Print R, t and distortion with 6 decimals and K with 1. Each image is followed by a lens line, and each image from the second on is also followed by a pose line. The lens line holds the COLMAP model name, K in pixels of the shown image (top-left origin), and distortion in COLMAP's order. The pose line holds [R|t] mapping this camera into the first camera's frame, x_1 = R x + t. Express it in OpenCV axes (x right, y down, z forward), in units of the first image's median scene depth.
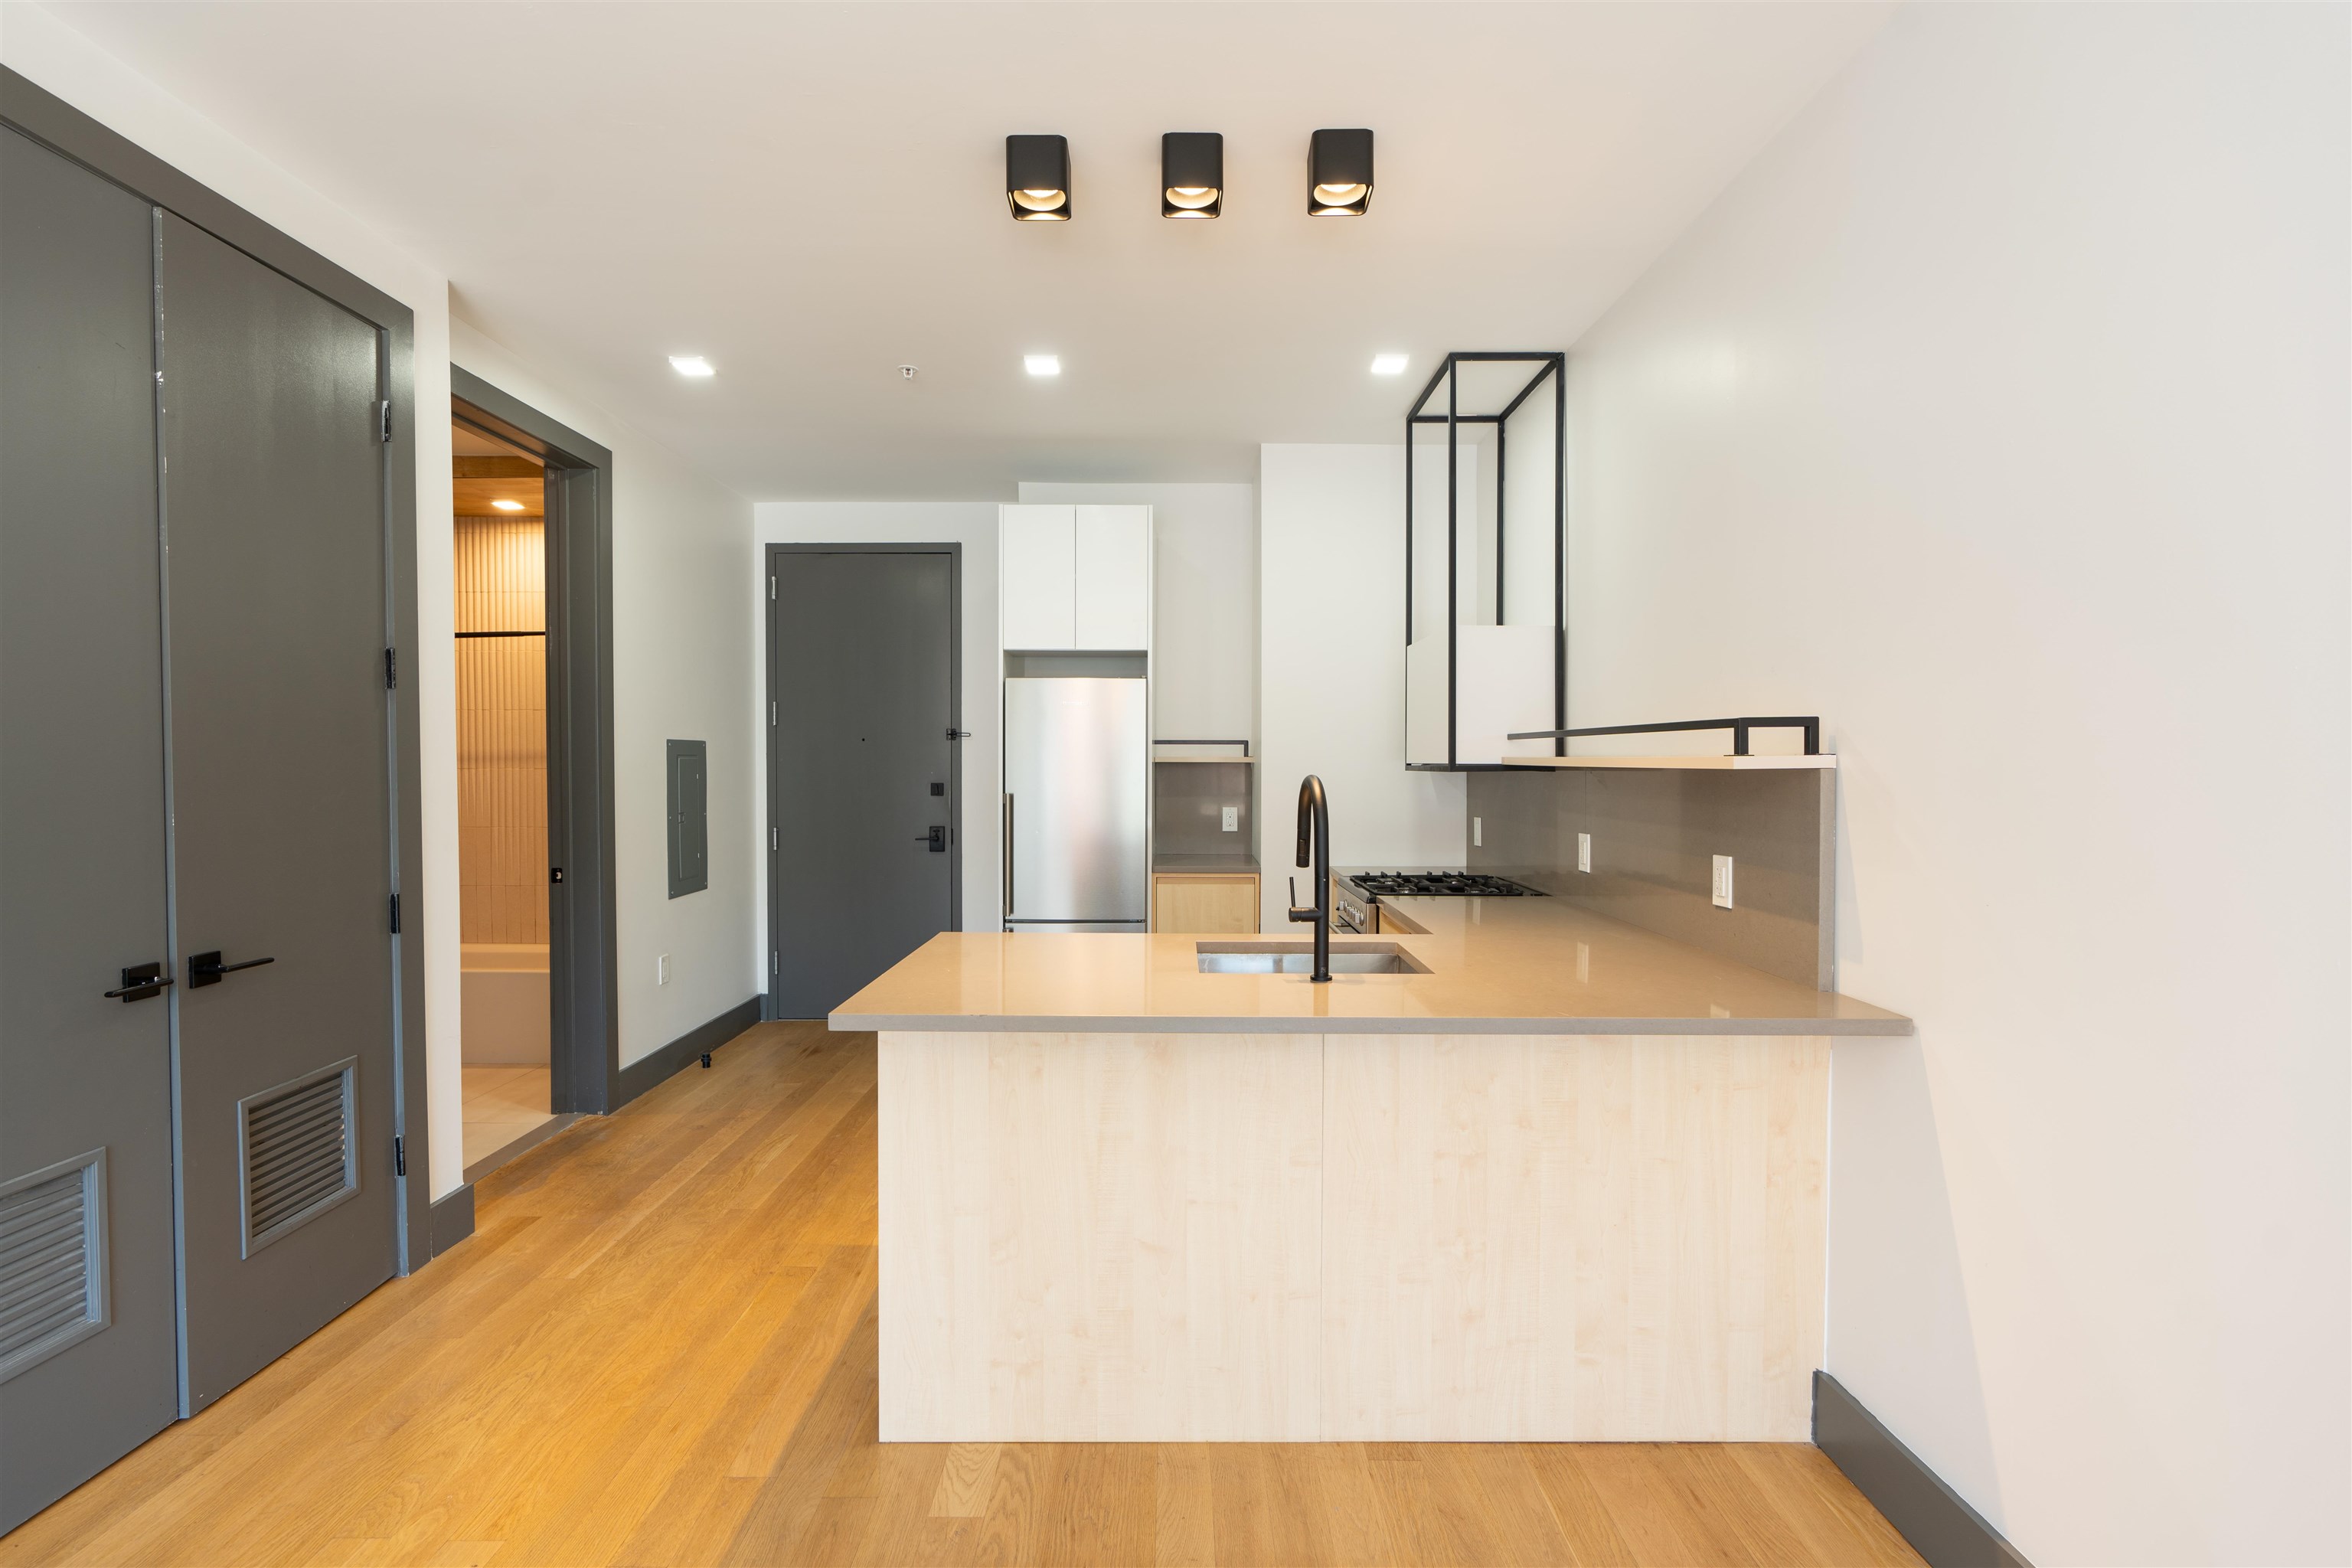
lens RADIAL K [[1057.1, 0, 1173.0], [0, 1057.1, 784.2], [0, 0, 1]] dist [-0.007401, 0.002080]
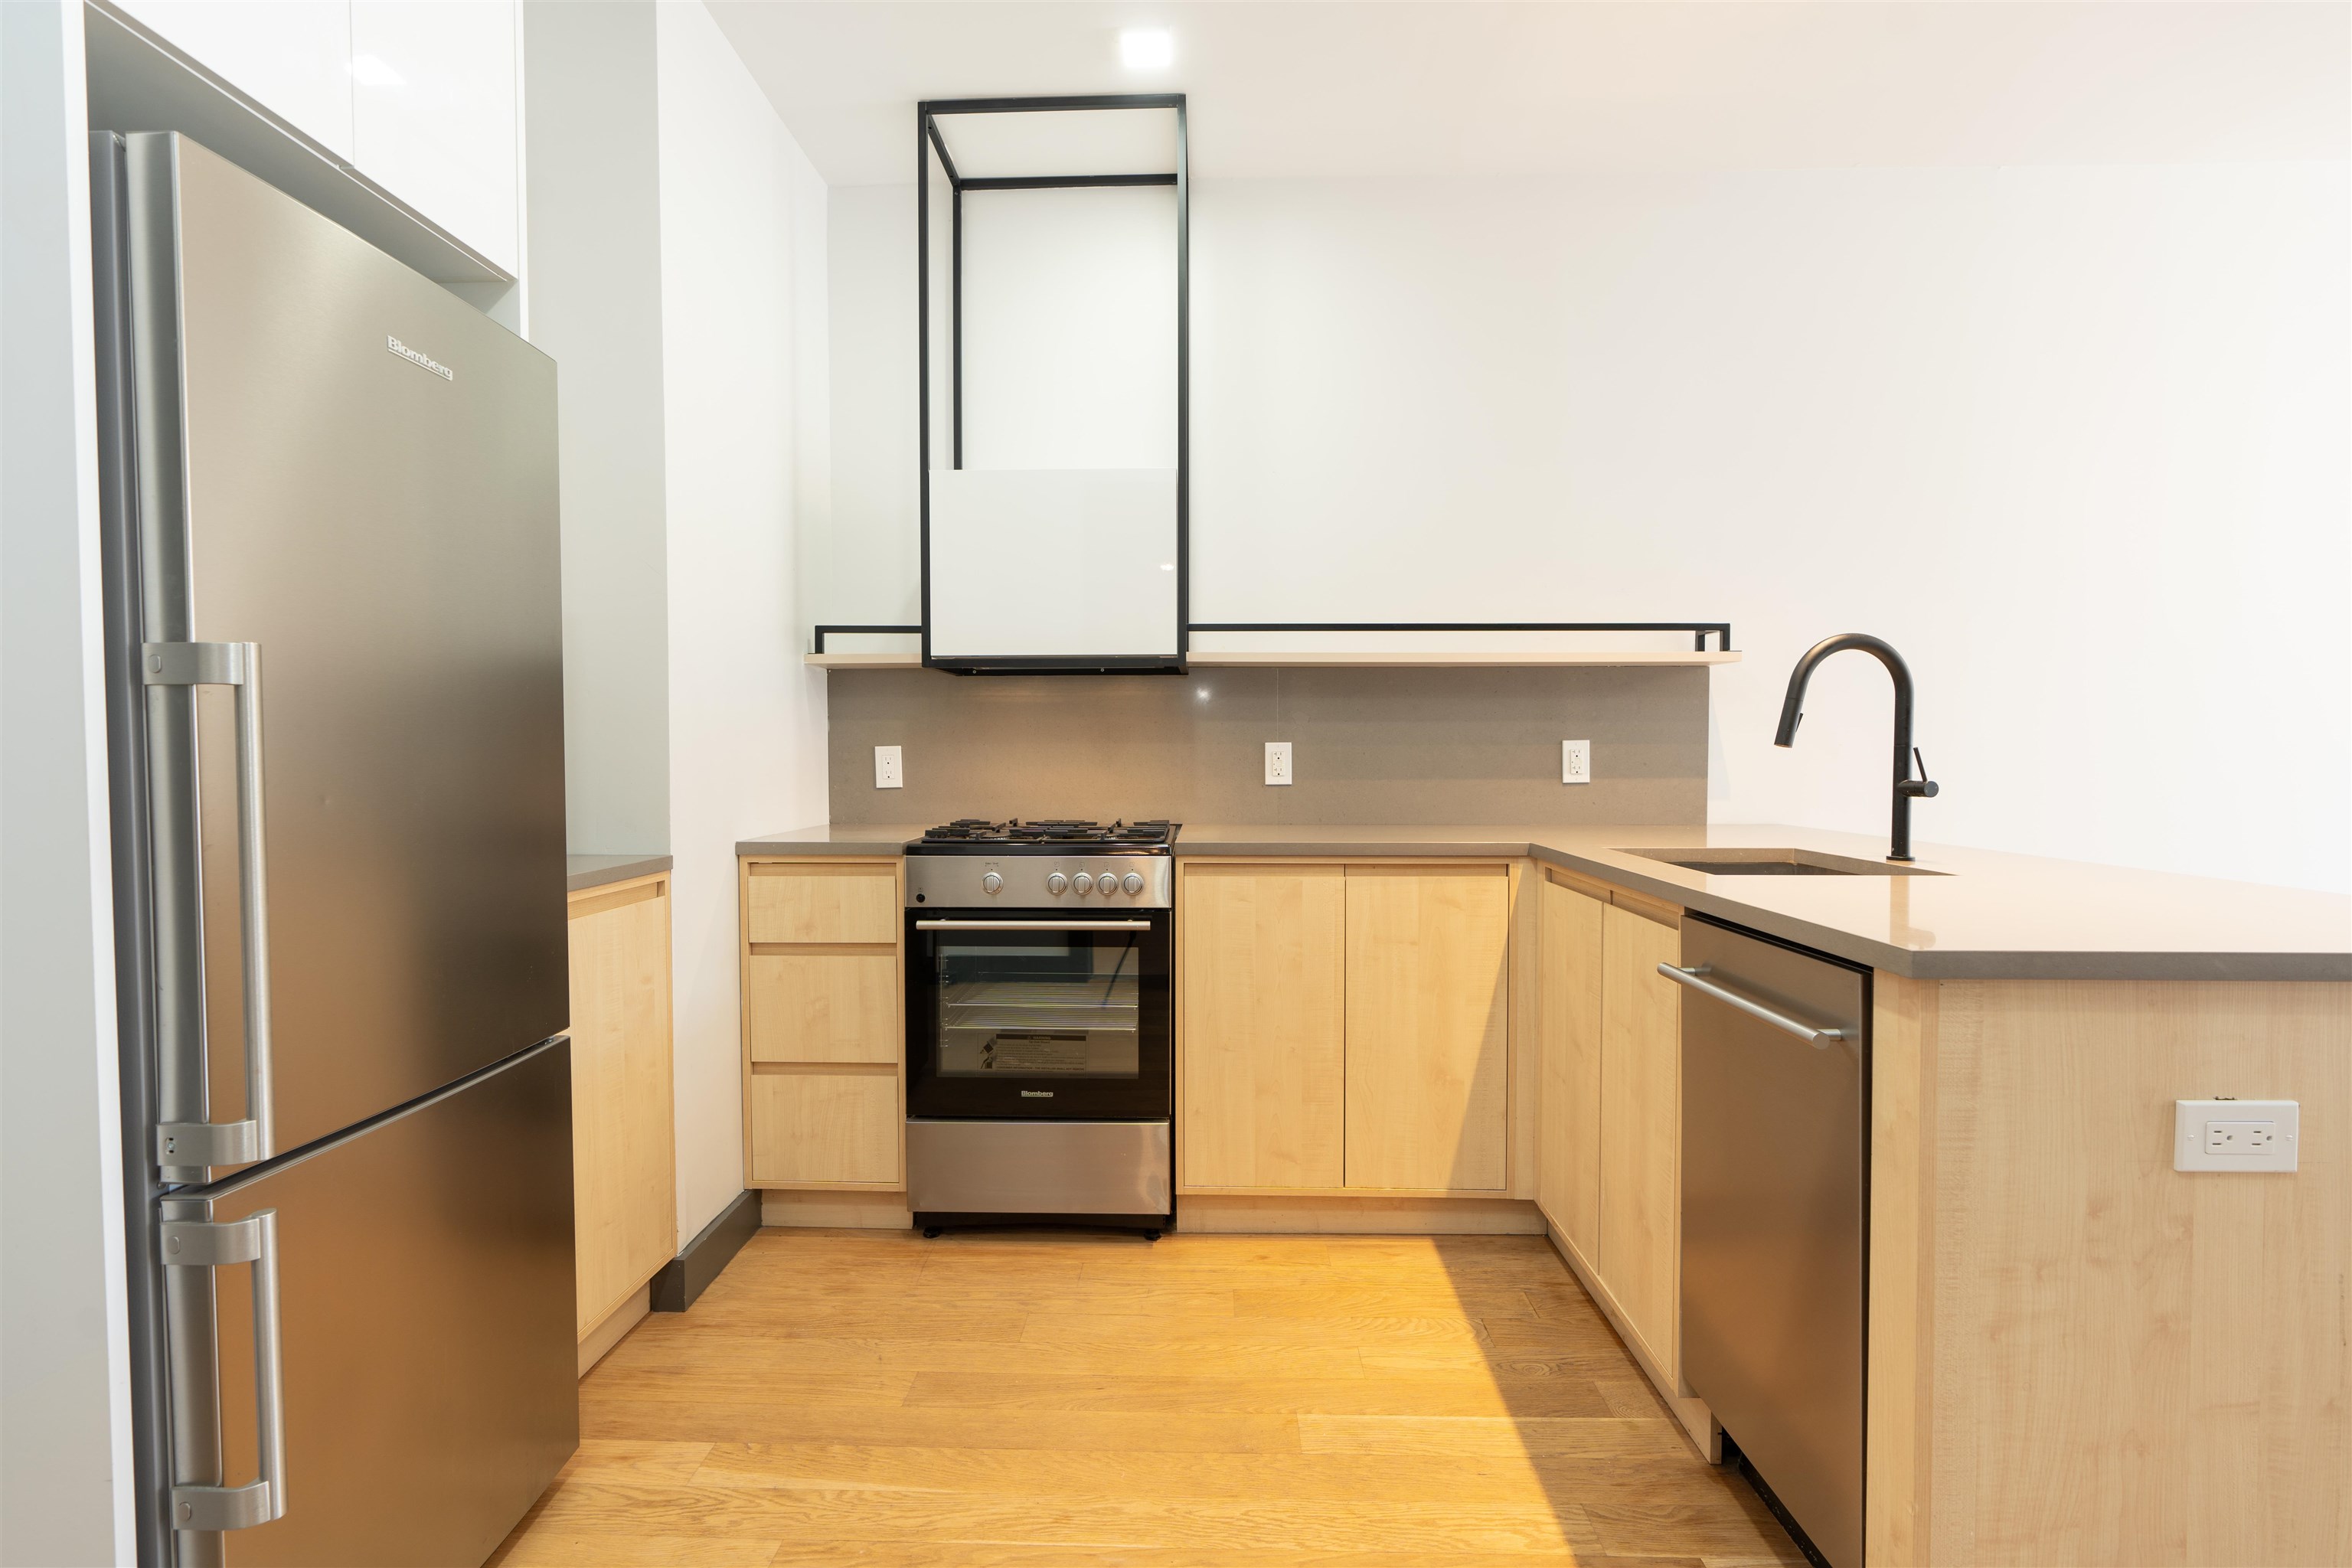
lens RADIAL K [[1050.2, 0, 1174.0], [0, 1050.2, 784.1], [0, 0, 1]] dist [-0.010199, 0.003947]
pose [[0.035472, -0.034010, 0.998792, -0.458879], [0.023489, 0.999173, 0.033188, 0.044939], [-0.999095, 0.022283, 0.036241, 0.943404]]
